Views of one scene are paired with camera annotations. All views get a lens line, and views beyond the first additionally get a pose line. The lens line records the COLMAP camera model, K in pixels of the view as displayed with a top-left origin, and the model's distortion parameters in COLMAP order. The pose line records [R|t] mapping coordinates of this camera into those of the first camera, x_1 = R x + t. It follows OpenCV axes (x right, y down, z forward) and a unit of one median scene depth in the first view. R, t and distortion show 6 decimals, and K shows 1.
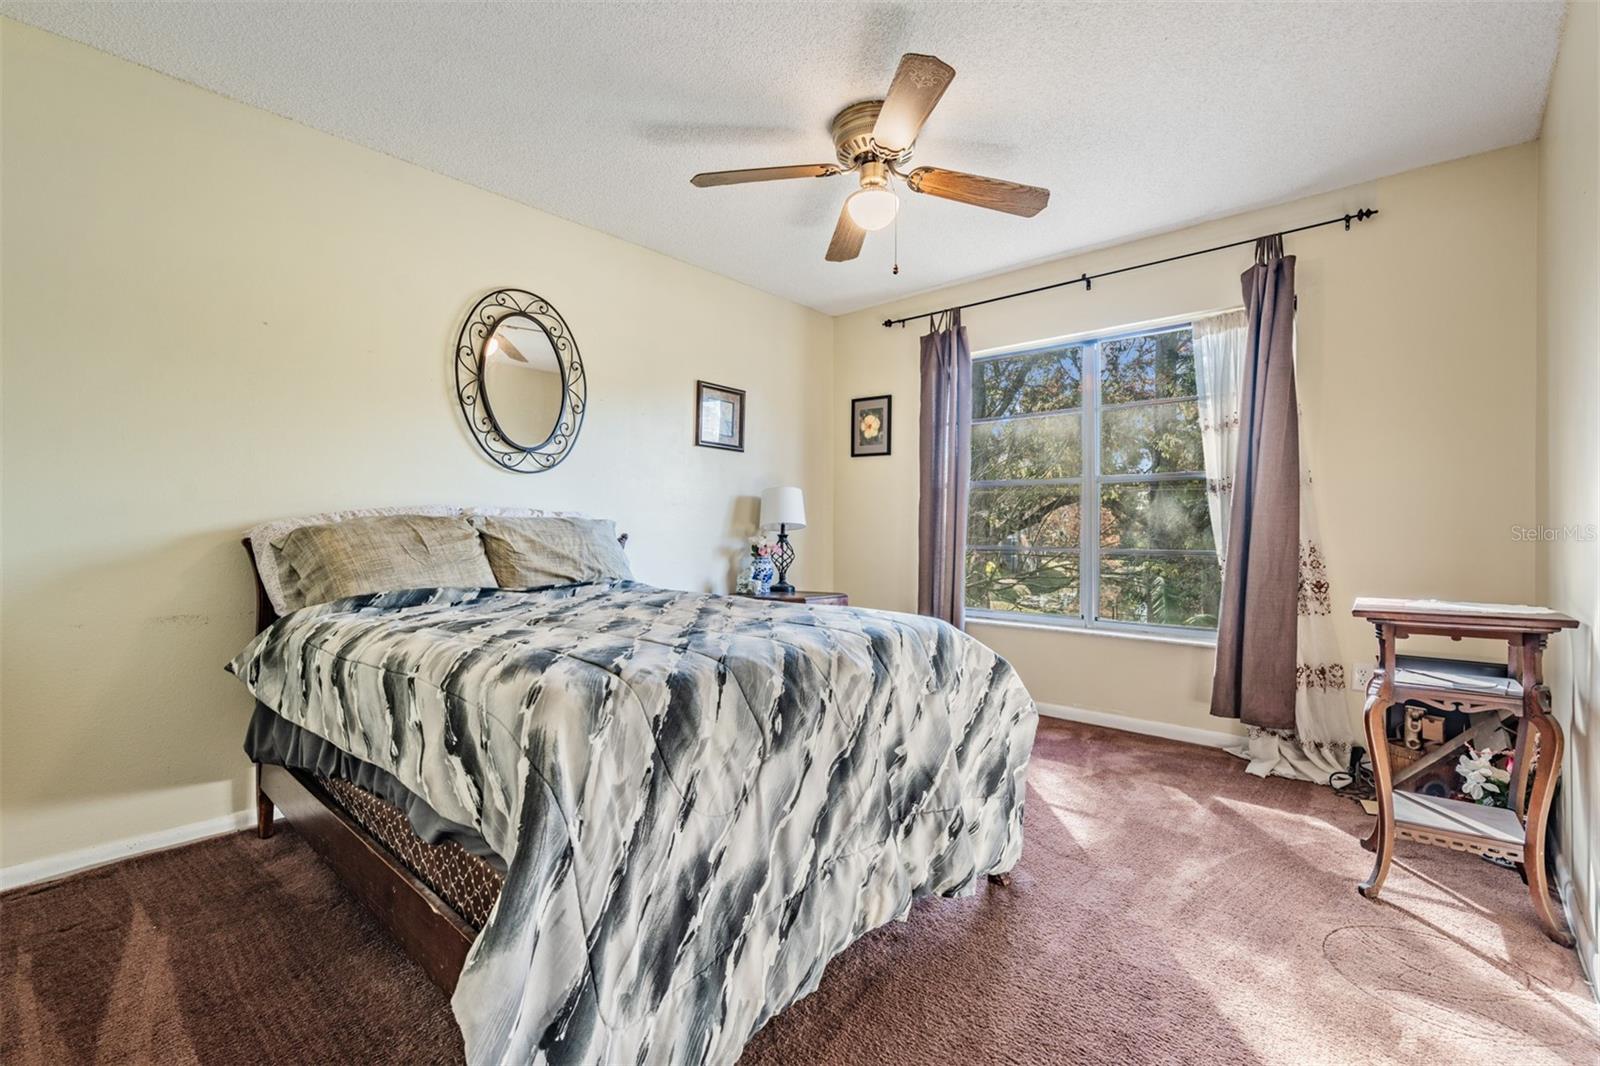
lens RADIAL K [[714.8, 0, 798.9], [0, 714.8, 535.0], [0, 0, 1]] dist [0.003762, -0.001609]
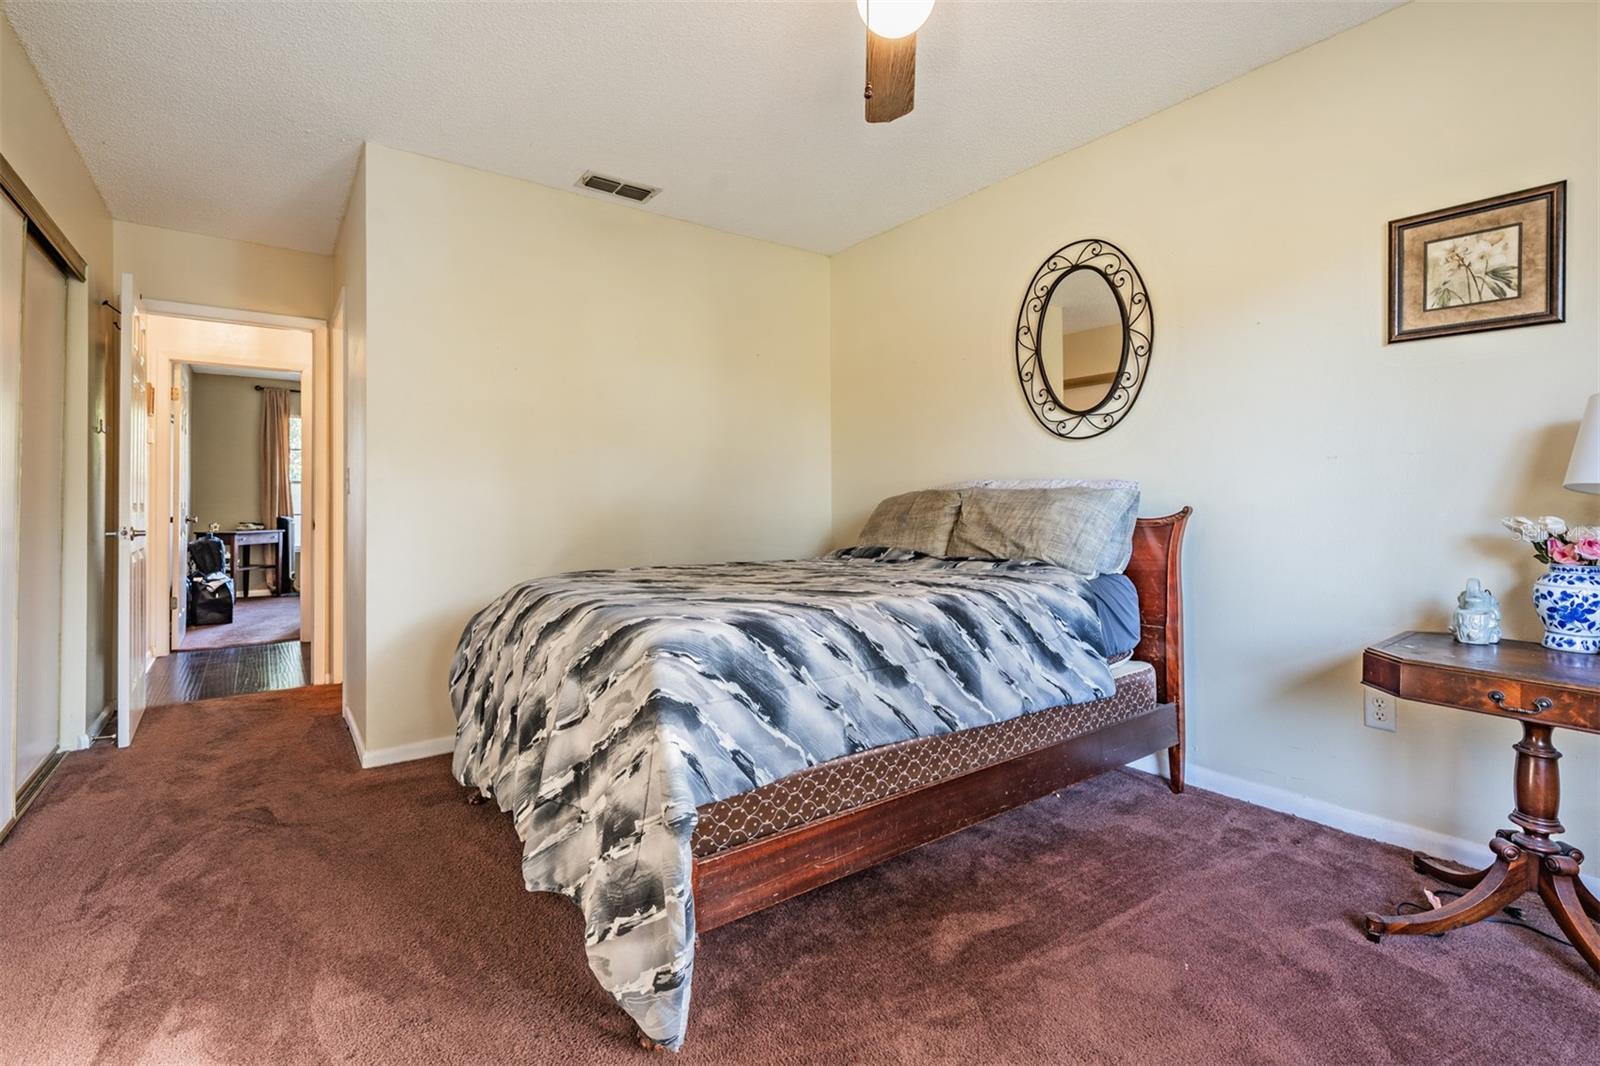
lens RADIAL K [[714.8, 0, 787.1], [0, 714.8, 493.2], [0, 0, 1]] dist [0.003762, -0.001609]
pose [[-0.212243, -0.006987, -0.977192, 0.607198], [-0.000132, 0.999975, -0.007121, -0.010882], [0.977217, -0.001383, -0.212238, 0.847129]]
